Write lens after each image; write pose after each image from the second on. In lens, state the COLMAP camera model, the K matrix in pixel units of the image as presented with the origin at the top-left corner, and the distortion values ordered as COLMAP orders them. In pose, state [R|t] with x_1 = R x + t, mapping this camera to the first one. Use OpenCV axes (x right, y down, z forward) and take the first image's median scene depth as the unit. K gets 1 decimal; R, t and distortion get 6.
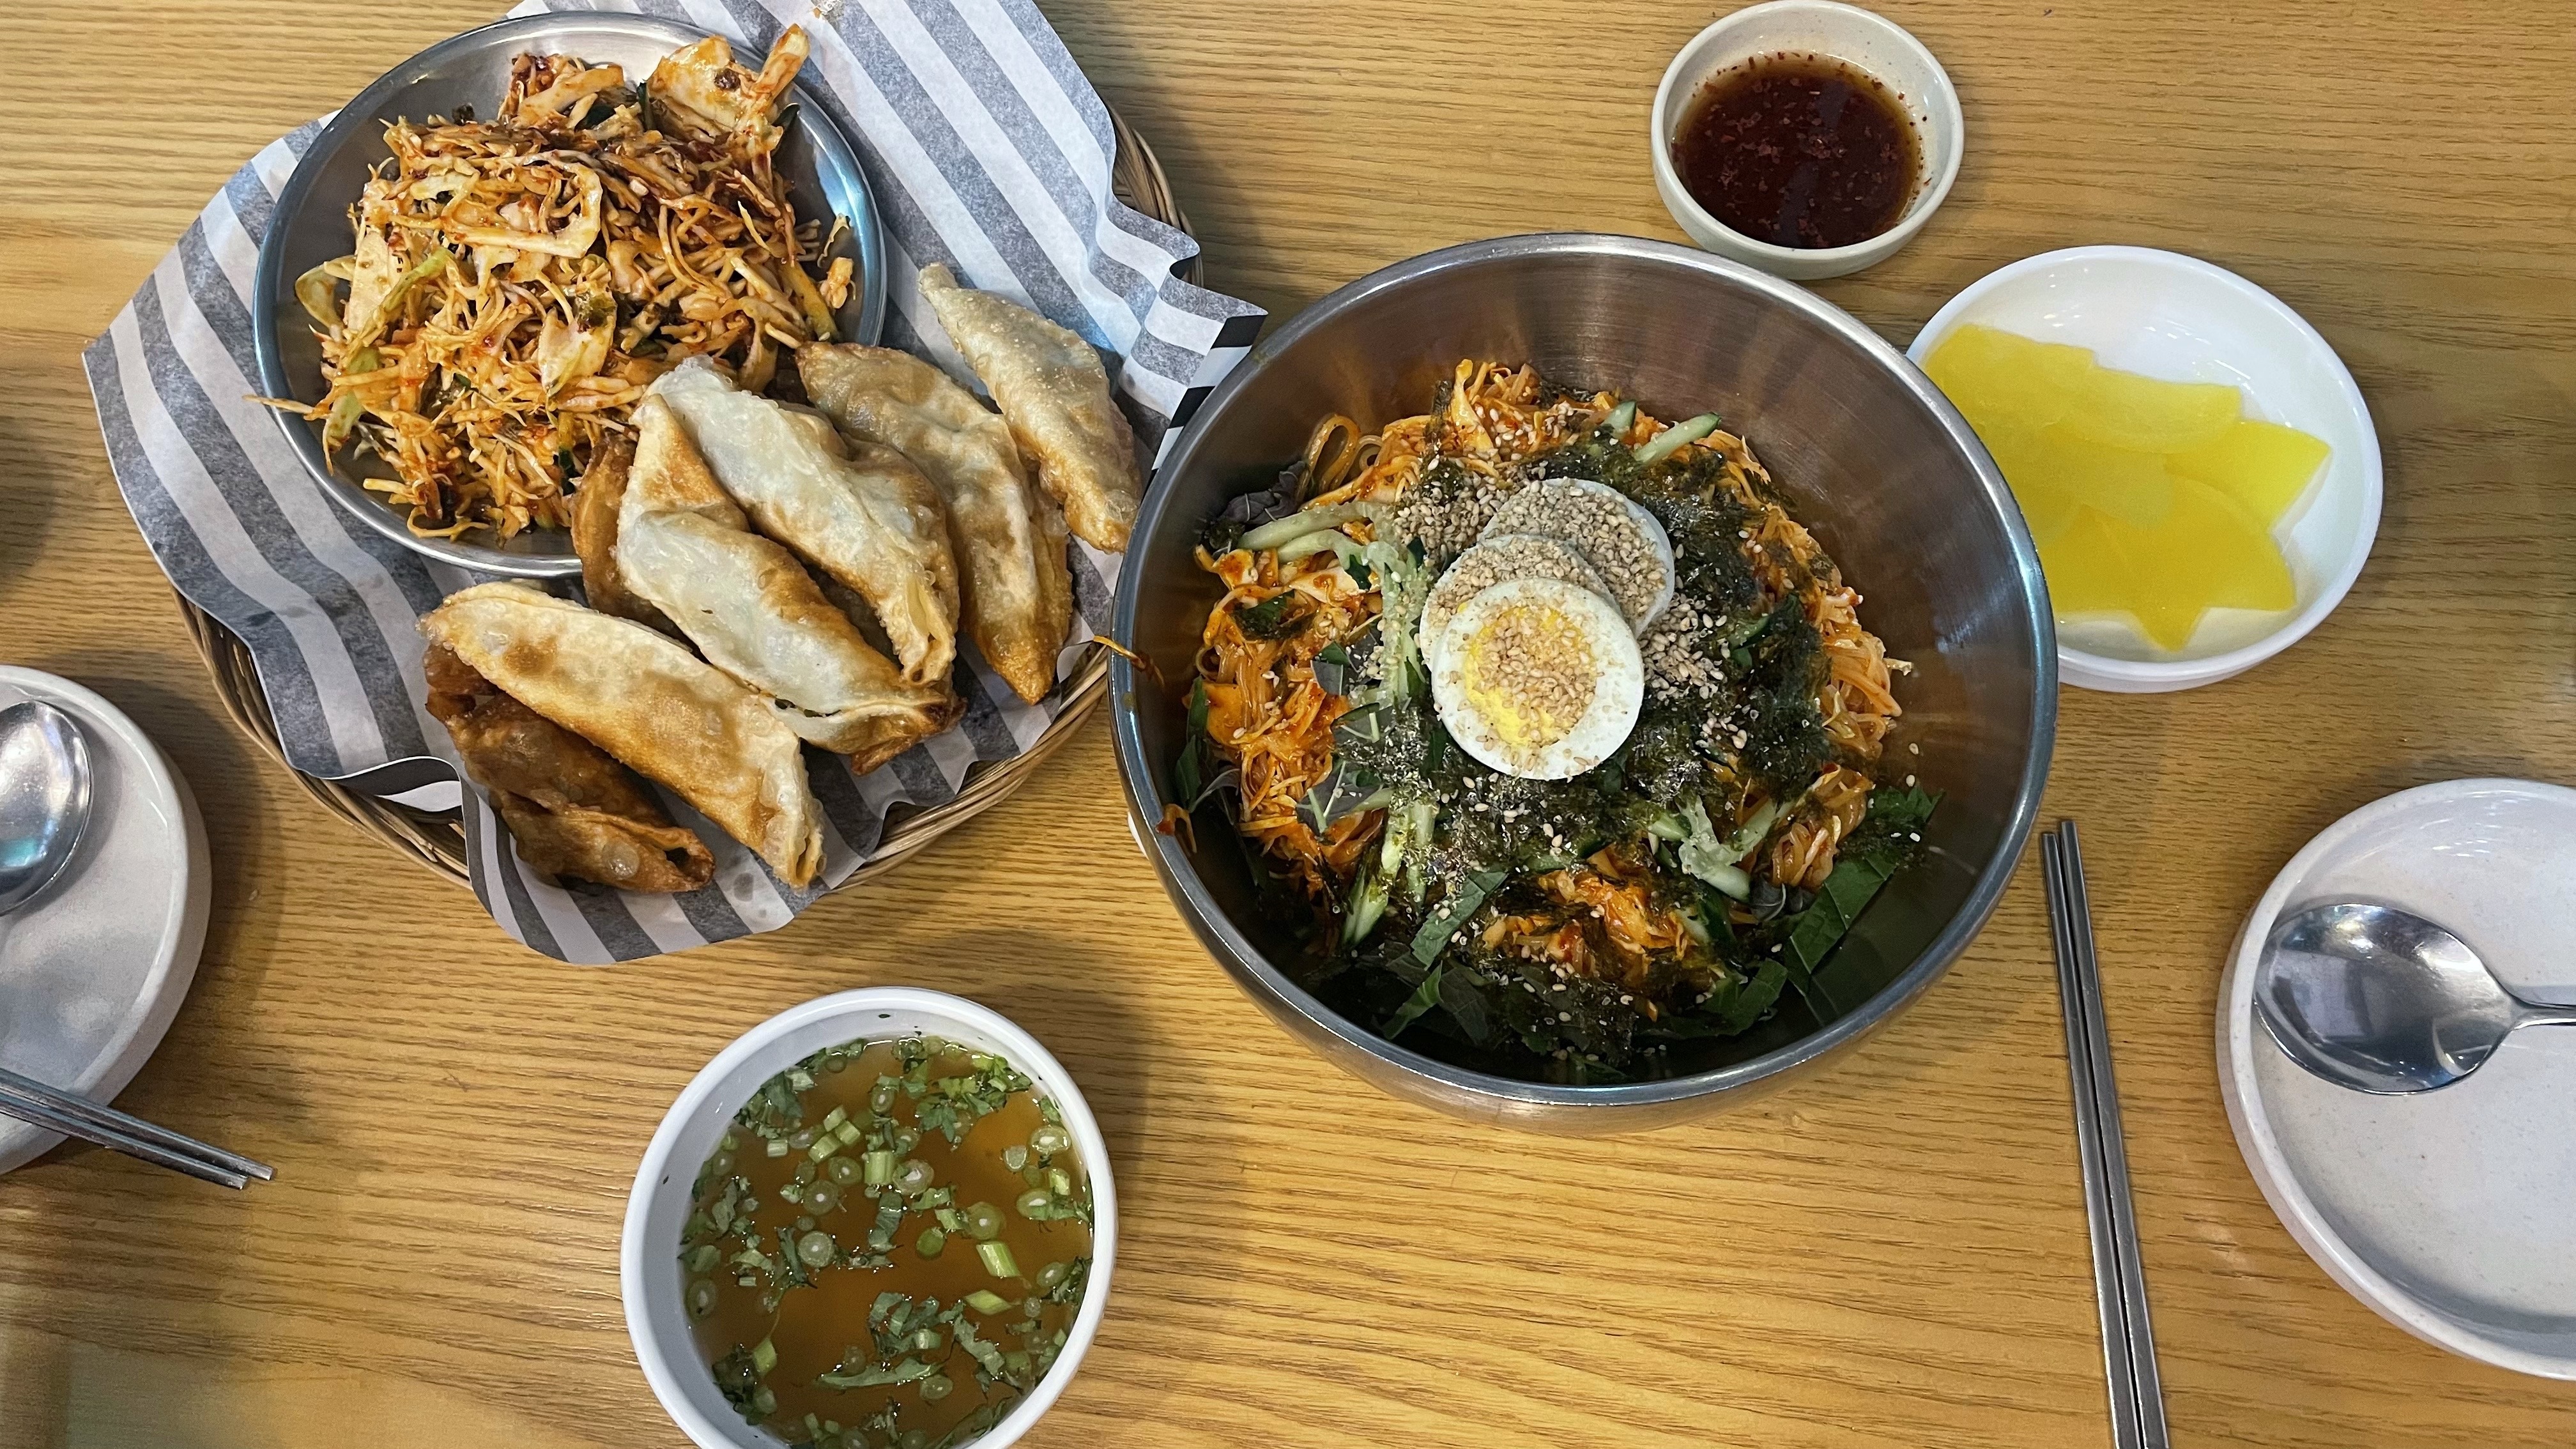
lens RADIAL K [[1956.9, 0, 1290.3], [0, 1956.9, 716.8], [0, 0, 1]] dist [0.111594, -0.152525]
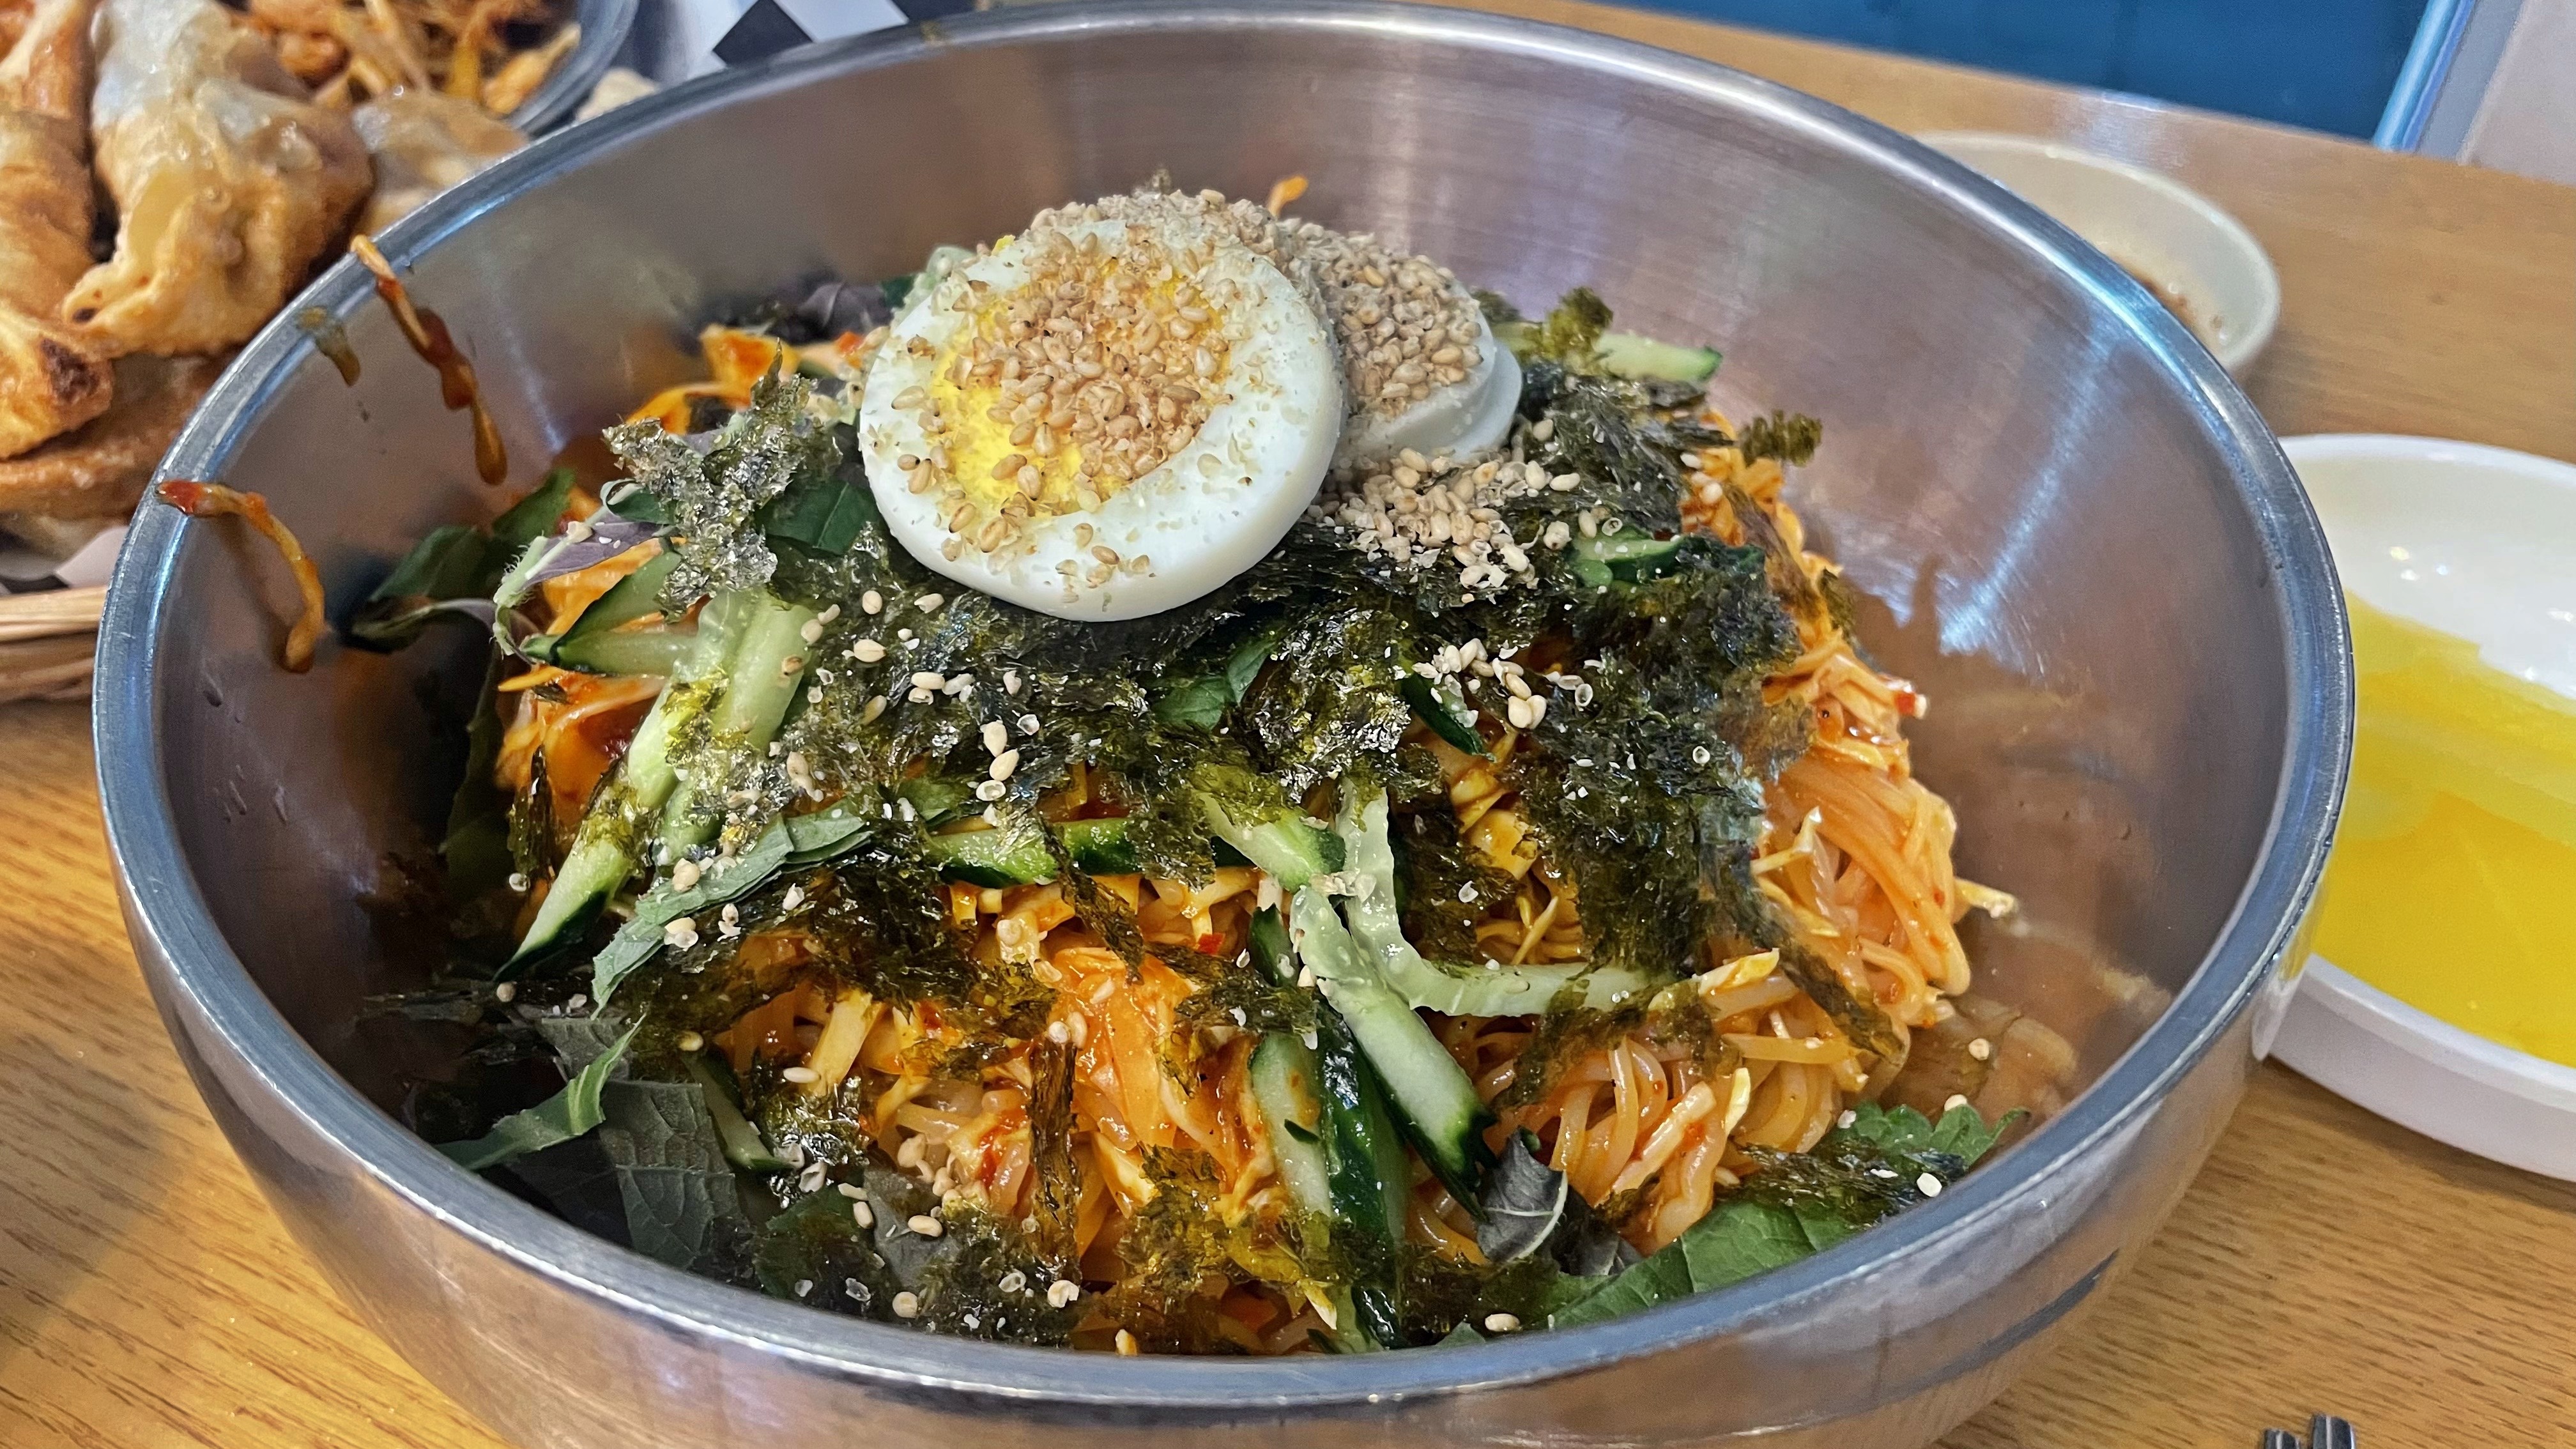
lens RADIAL K [[1956.9, 0, 1290.3], [0, 1956.9, 716.8], [0, 0, 1]] dist [0.111594, -0.152525]
pose [[0.942126, 0.275105, -0.191615, 0.255677], [-0.331740, 0.847569, -0.414216, 0.193503], [0.048454, 0.453810, 0.889780, 0.625405]]
